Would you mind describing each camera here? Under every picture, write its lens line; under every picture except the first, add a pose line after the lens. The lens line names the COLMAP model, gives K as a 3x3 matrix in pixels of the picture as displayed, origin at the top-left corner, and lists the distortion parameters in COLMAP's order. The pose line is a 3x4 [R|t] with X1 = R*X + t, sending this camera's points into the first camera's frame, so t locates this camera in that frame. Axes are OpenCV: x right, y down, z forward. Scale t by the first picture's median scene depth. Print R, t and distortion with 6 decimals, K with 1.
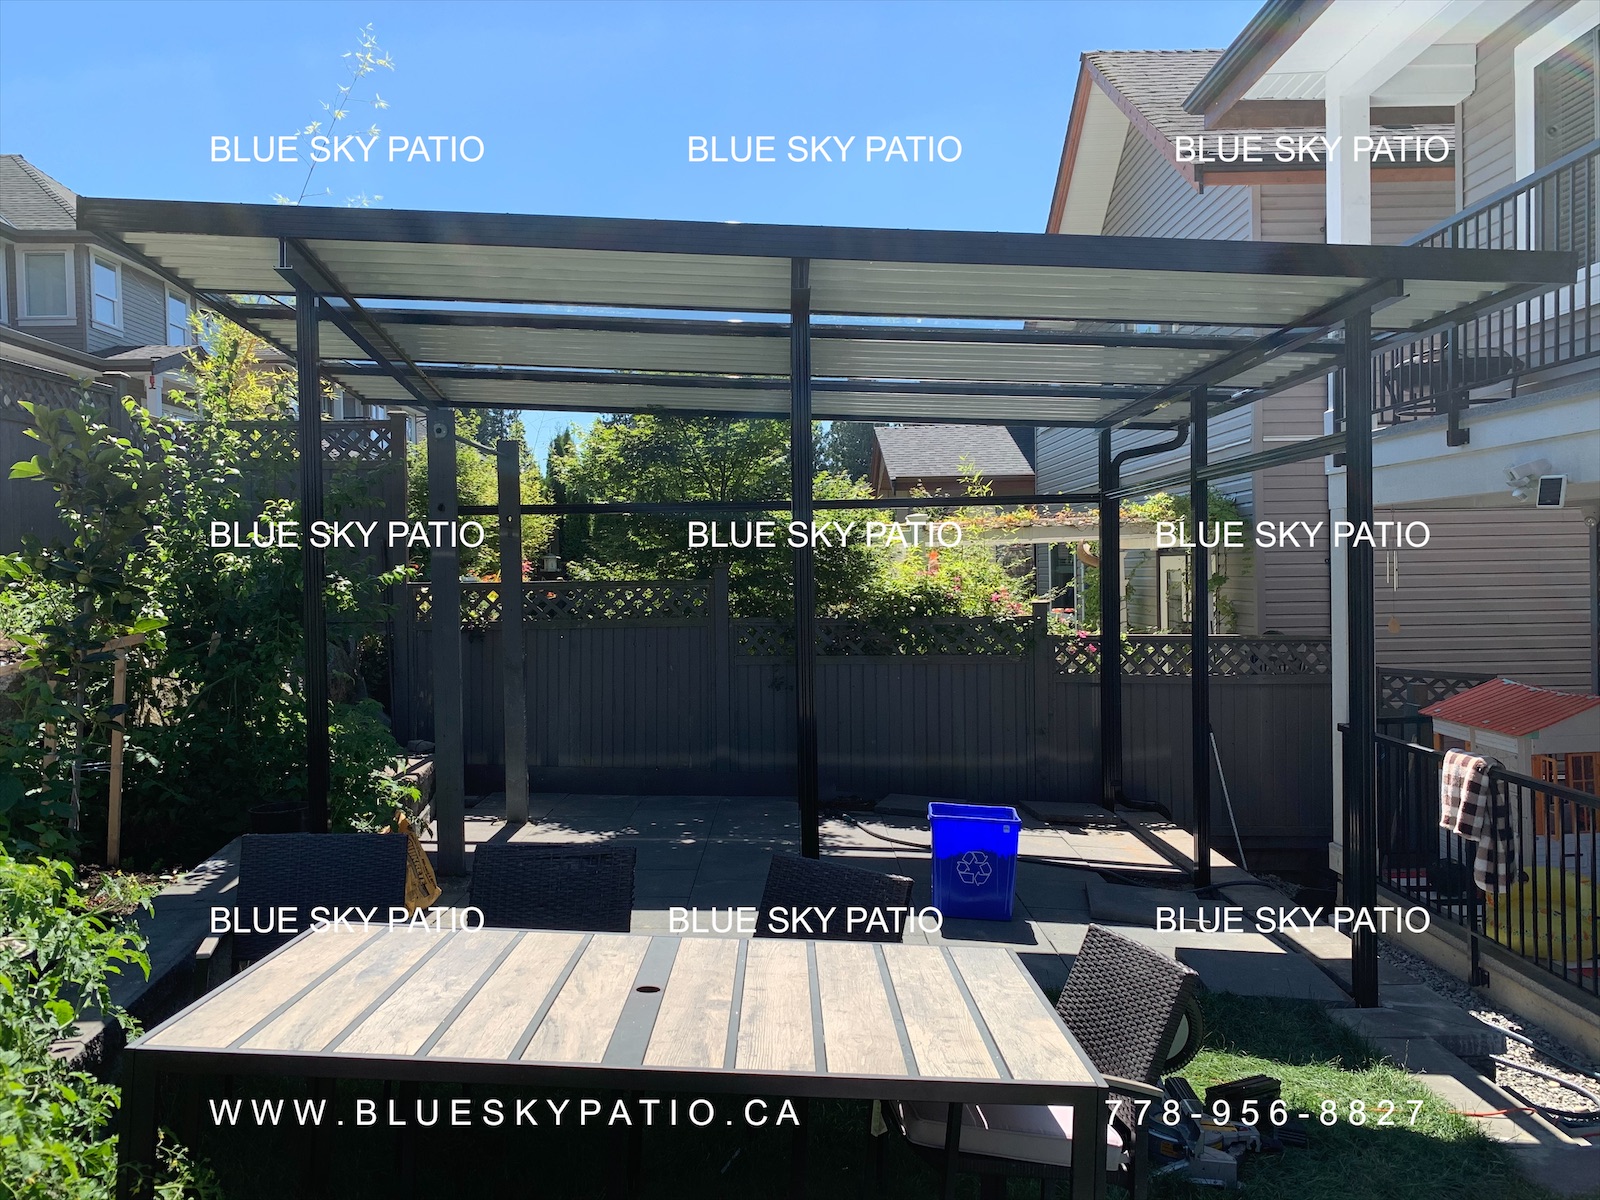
lens RADIAL K [[1196.7, 0, 800.6], [0, 1196.7, 599.4], [0, 0, 1]] dist [0.021011, -0.005797]
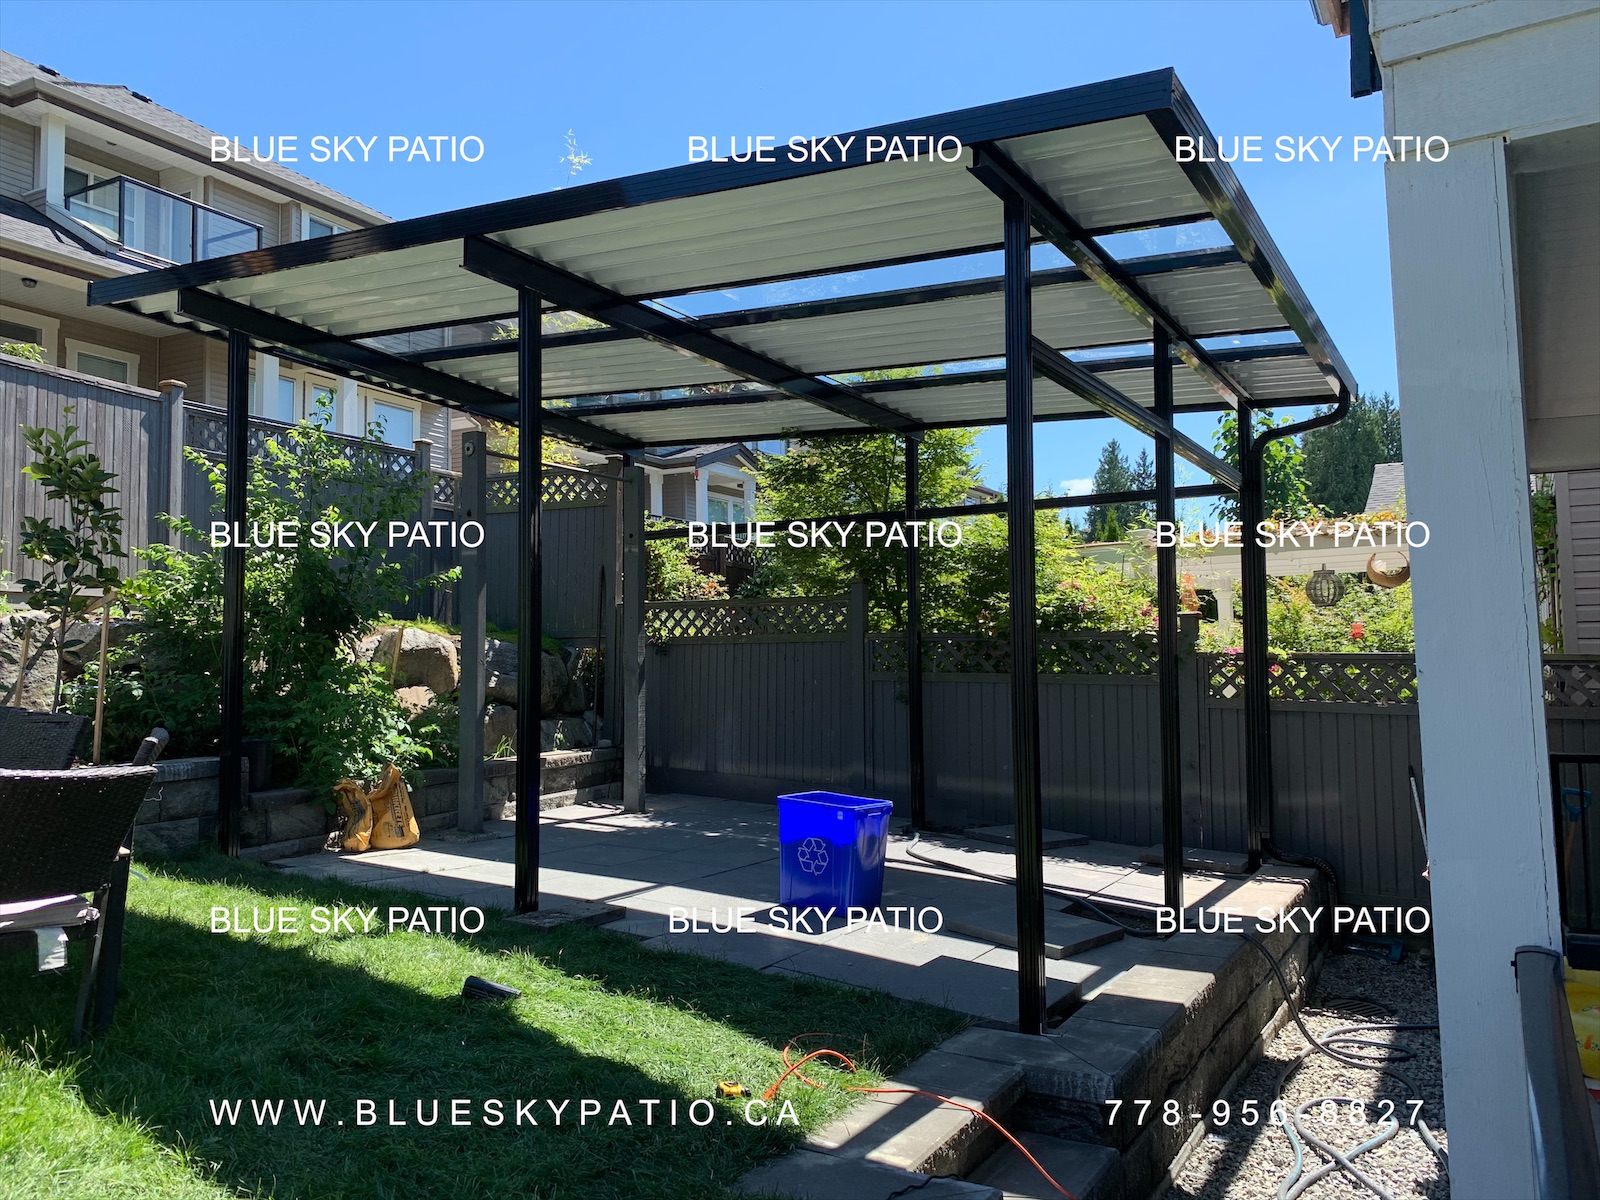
lens RADIAL K [[1196.7, 0, 798.1], [0, 1196.7, 602.6], [0, 0, 1]] dist [0.021011, -0.005797]
pose [[0.847724, -0.016263, -0.530188, 0.528036], [-0.020848, 0.997736, -0.063939, 0.067384], [0.530027, 0.065256, 0.845466, 0.134786]]
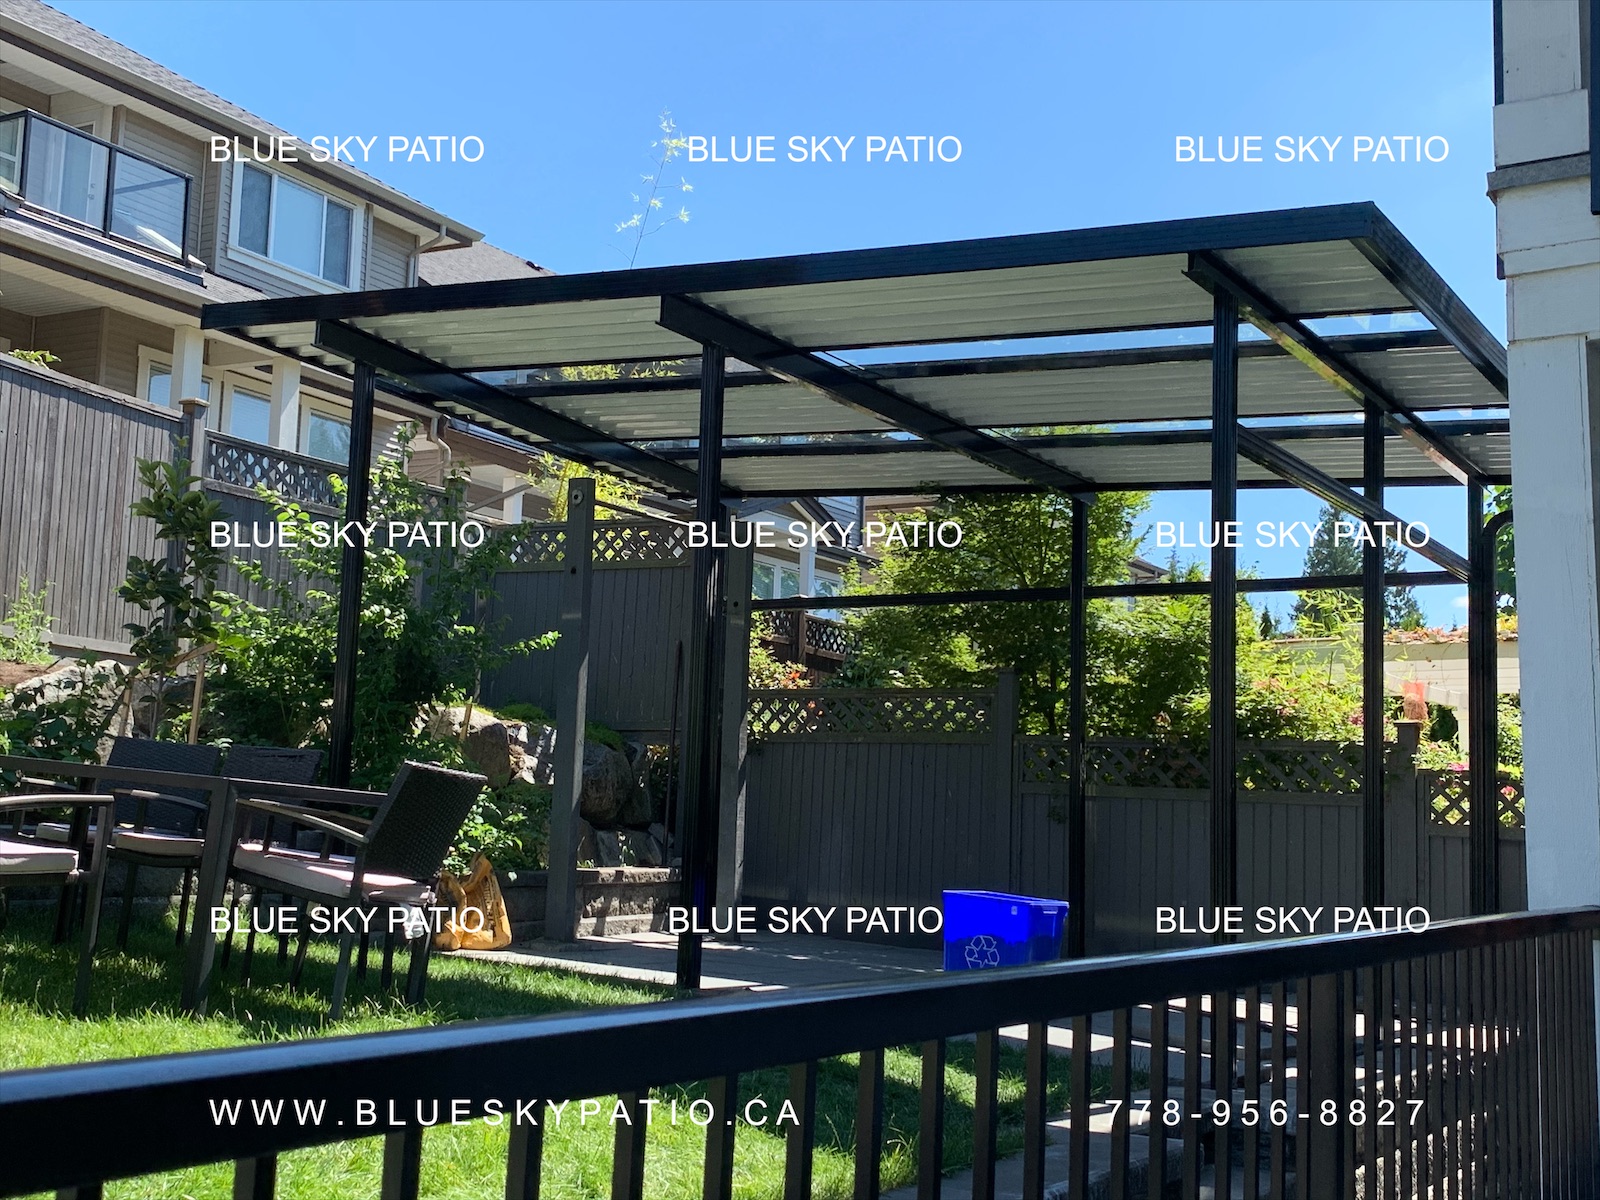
lens RADIAL K [[1903.9, 0, 795.1], [0, 1903.9, 596.1], [0, 0, 1]] dist [0.006536, 0.000000]
pose [[0.837923, -0.019008, -0.545458, 0.656418], [-0.063453, 0.989224, -0.131948, 0.126861], [0.542088, 0.145174, 0.827687, -0.234703]]
